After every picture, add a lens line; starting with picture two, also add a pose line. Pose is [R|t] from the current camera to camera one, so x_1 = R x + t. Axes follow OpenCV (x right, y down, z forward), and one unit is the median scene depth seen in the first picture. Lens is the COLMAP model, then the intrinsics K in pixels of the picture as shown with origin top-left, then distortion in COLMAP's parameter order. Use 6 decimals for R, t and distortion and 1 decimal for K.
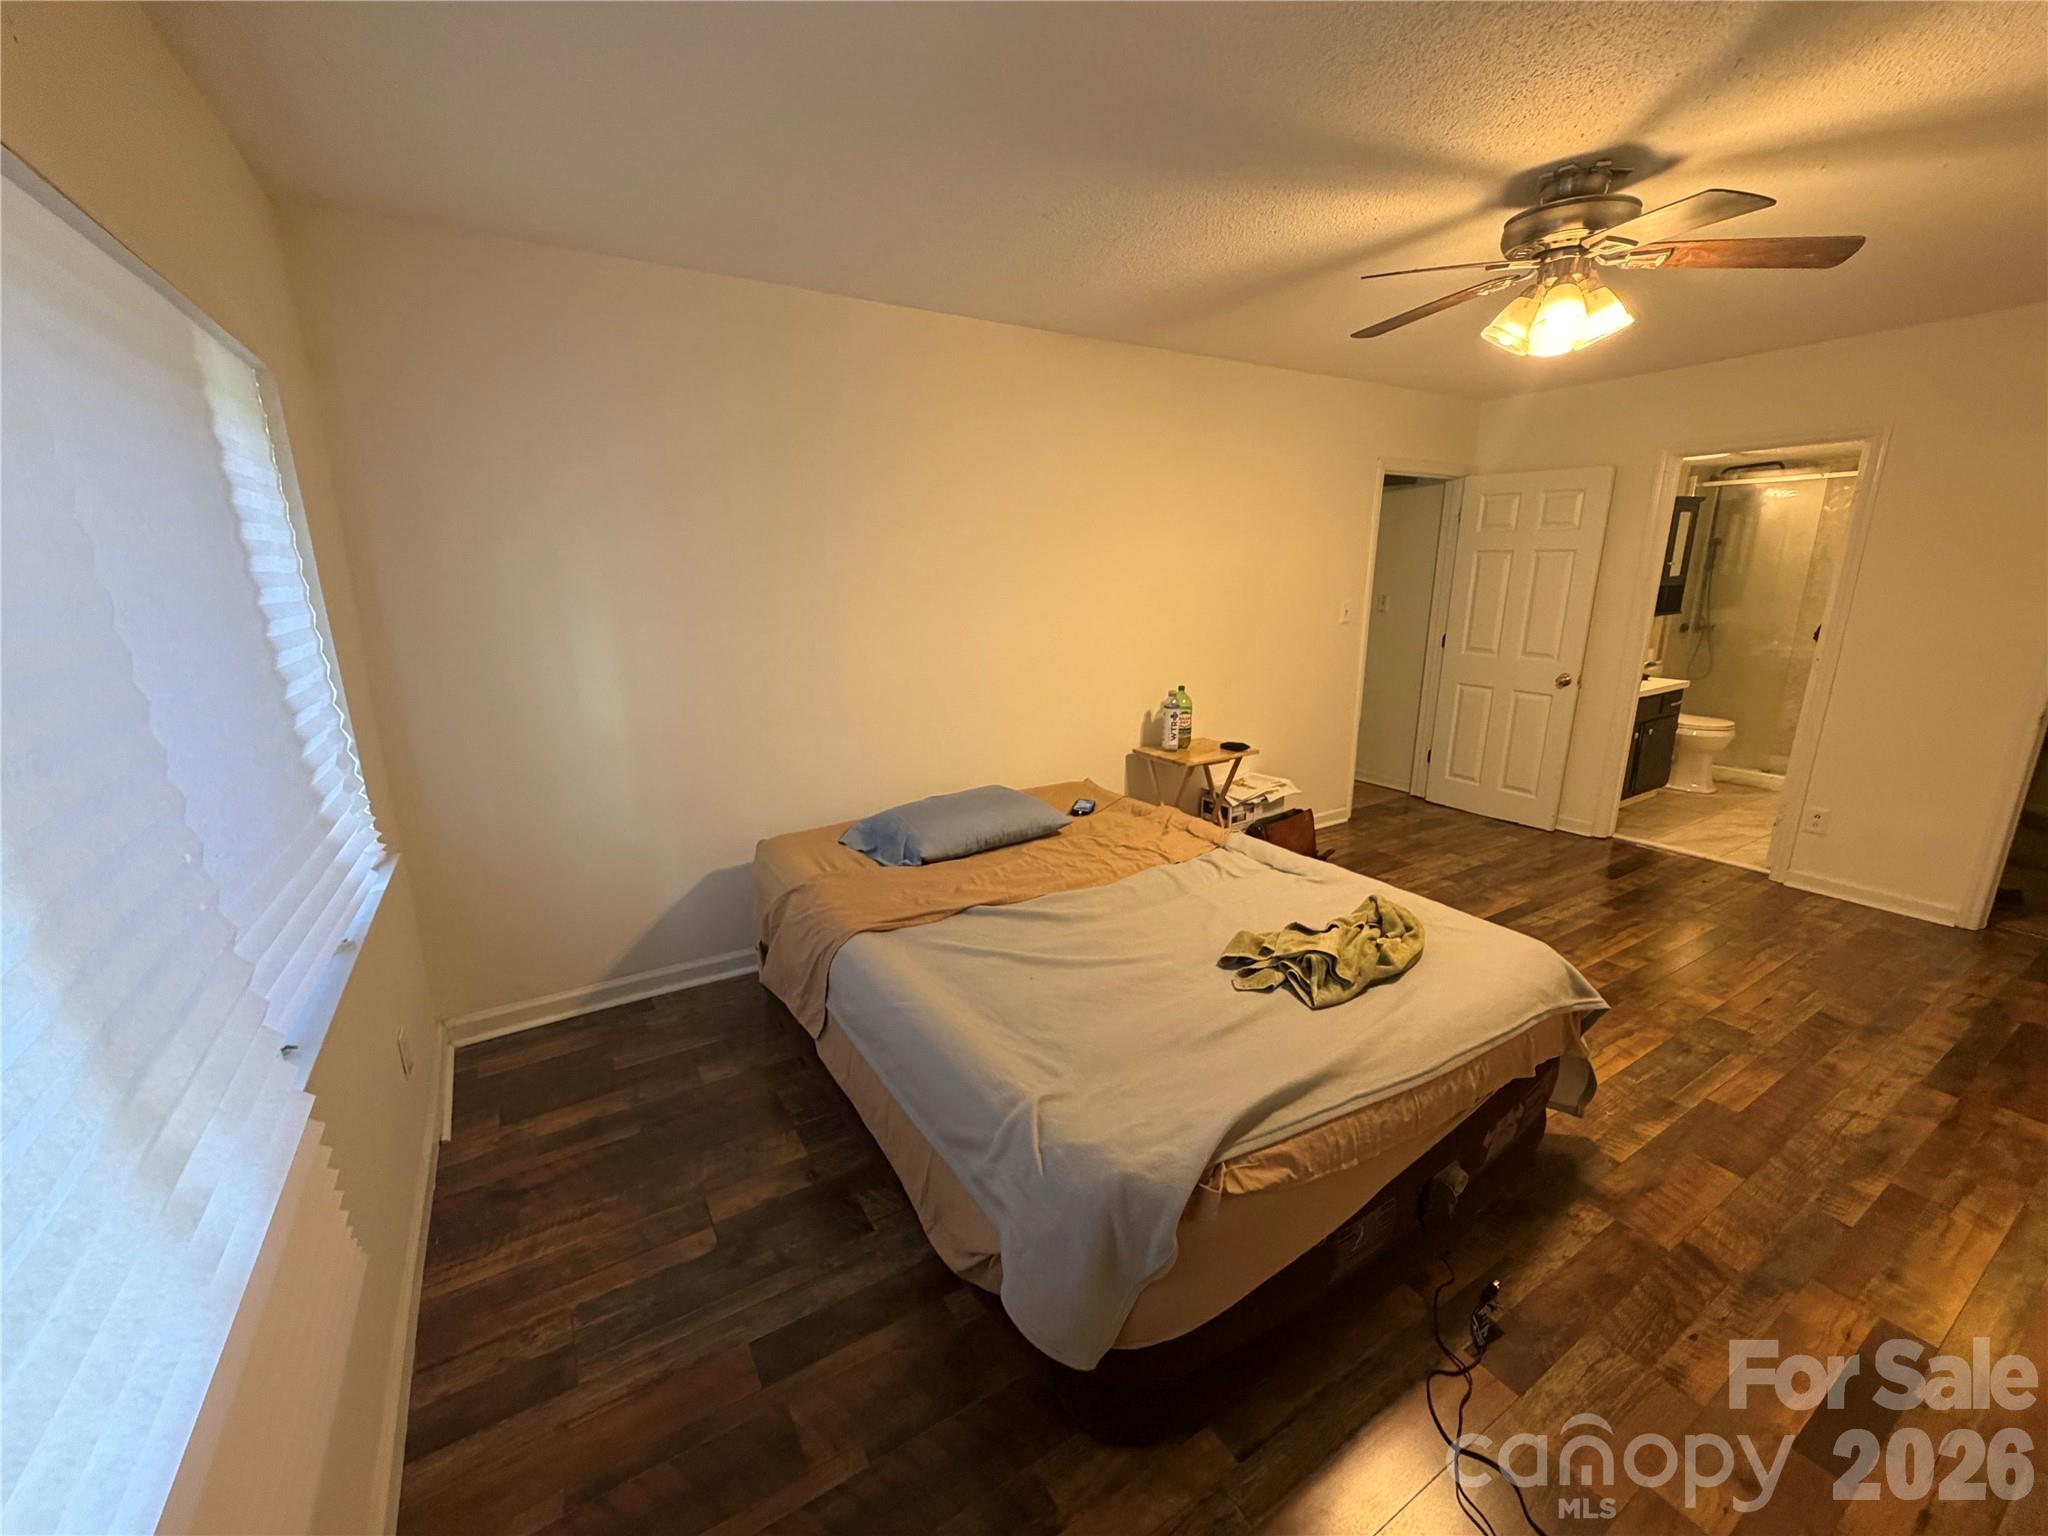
lens RADIAL K [[815.9, 0, 1017.5], [0, 815.9, 766.4], [0, 0, 1]] dist [-0.000967, -0.000429]
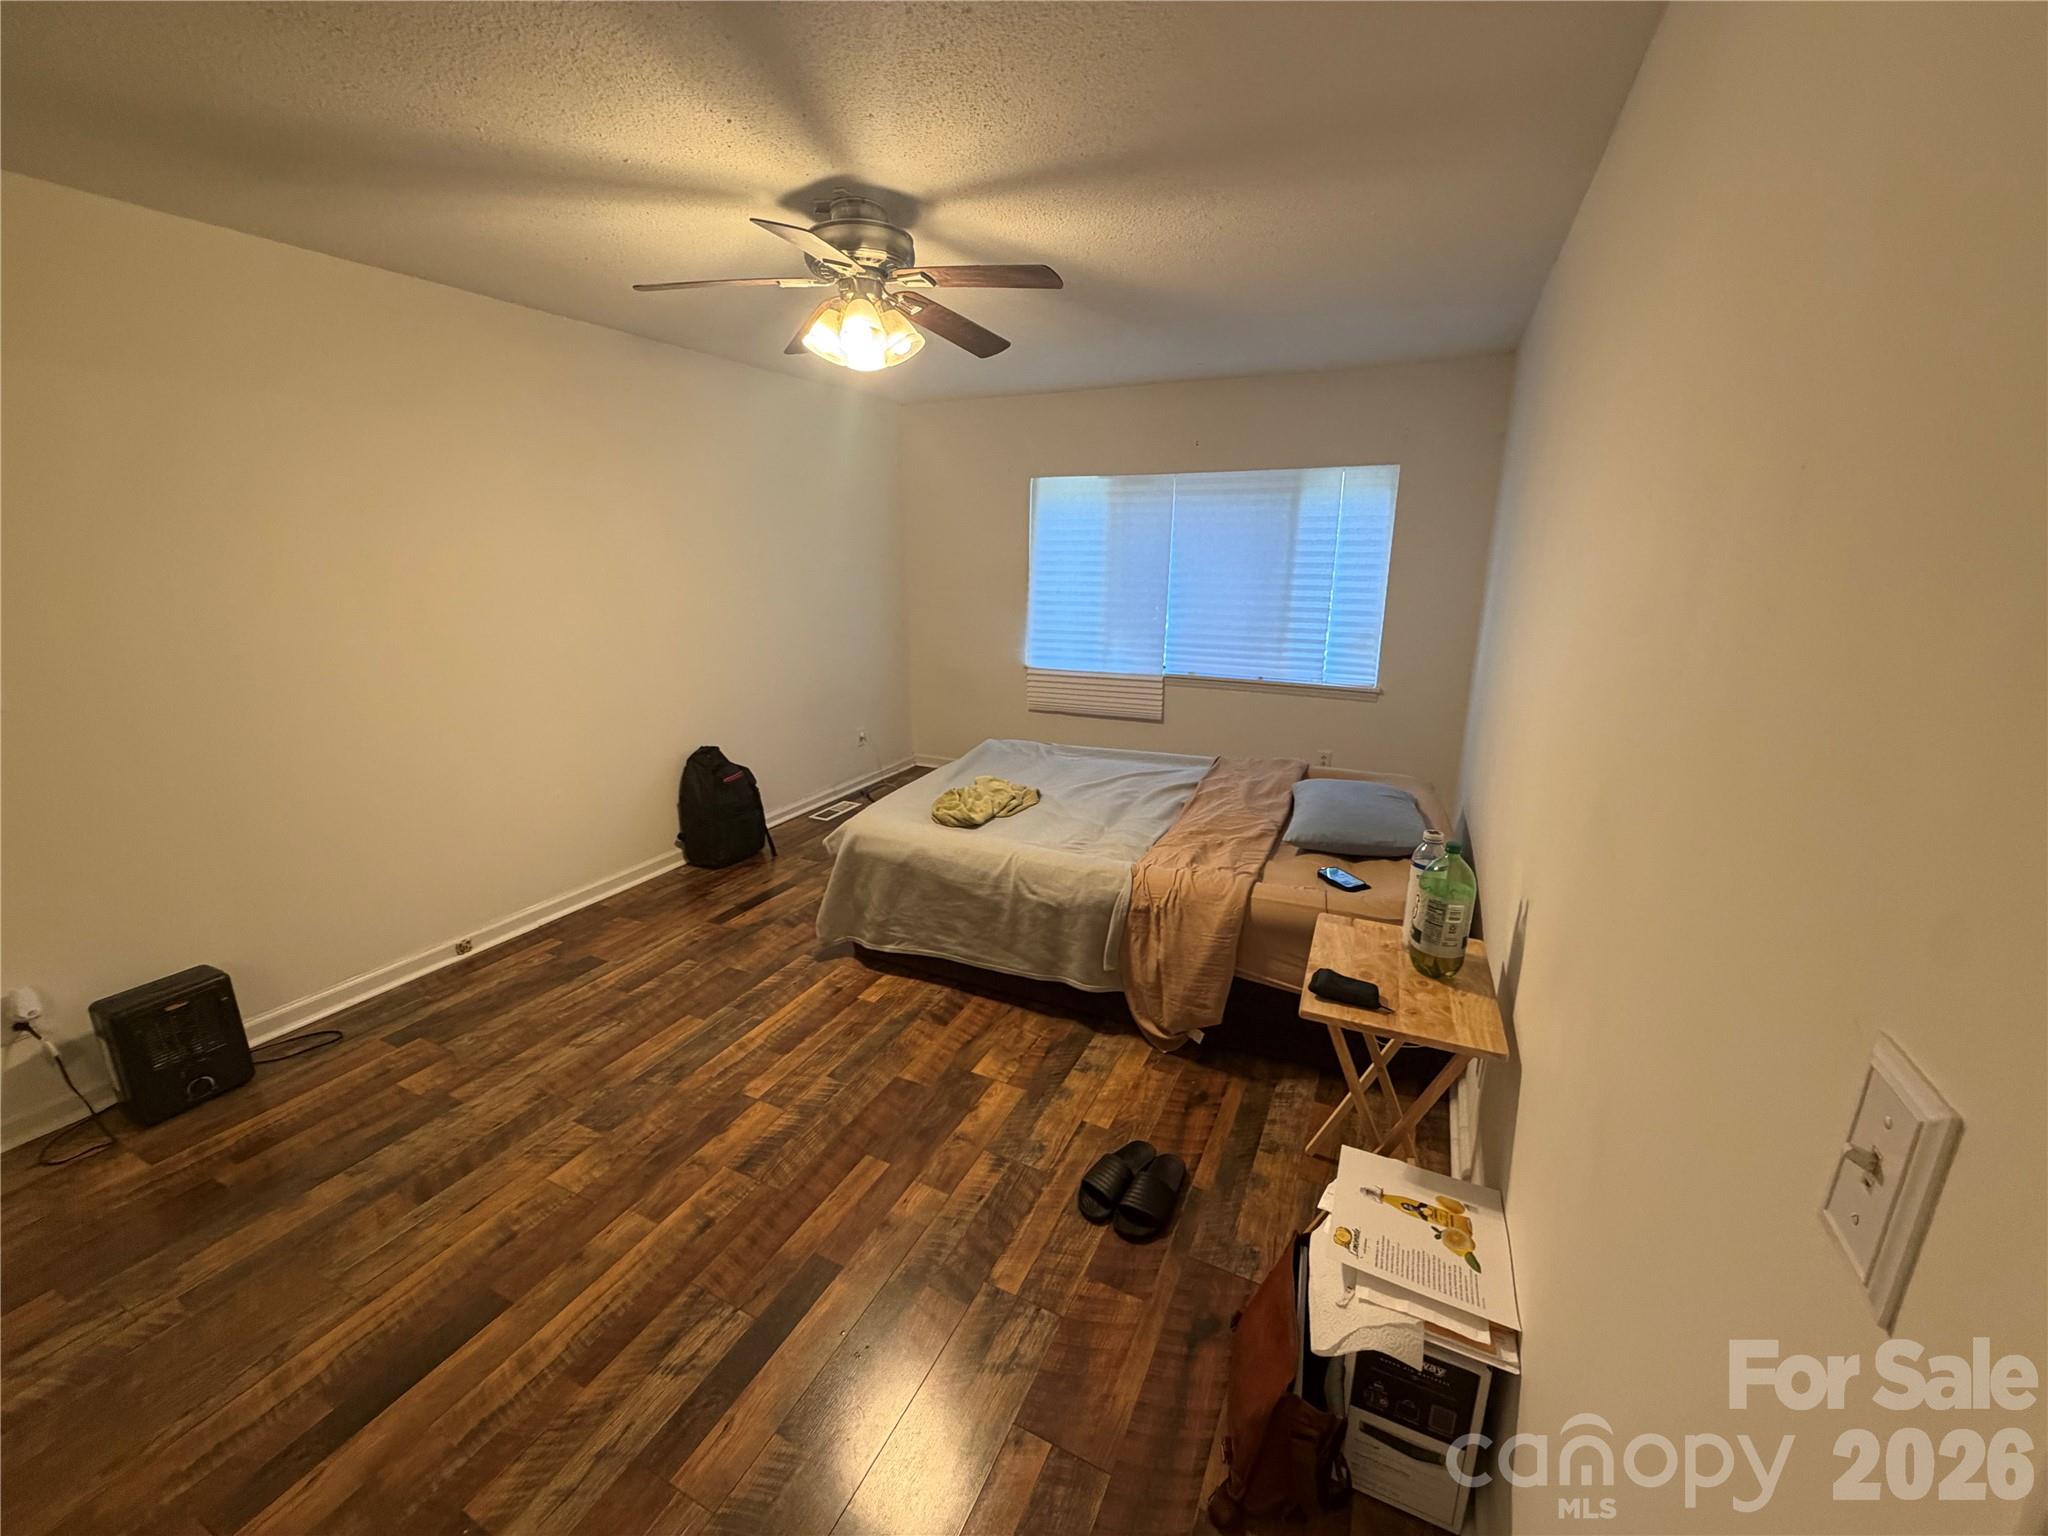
lens RADIAL K [[816.0, 0, 1016.5], [0, 816.0, 763.7], [0, 0, 1]] dist [0.000079, 0.000075]
pose [[-0.843080, 0.149769, -0.516514, 0.974868], [-0.119913, 0.883907, 0.452027, -0.481915], [0.524250, 0.443032, -0.727245, 1.844051]]
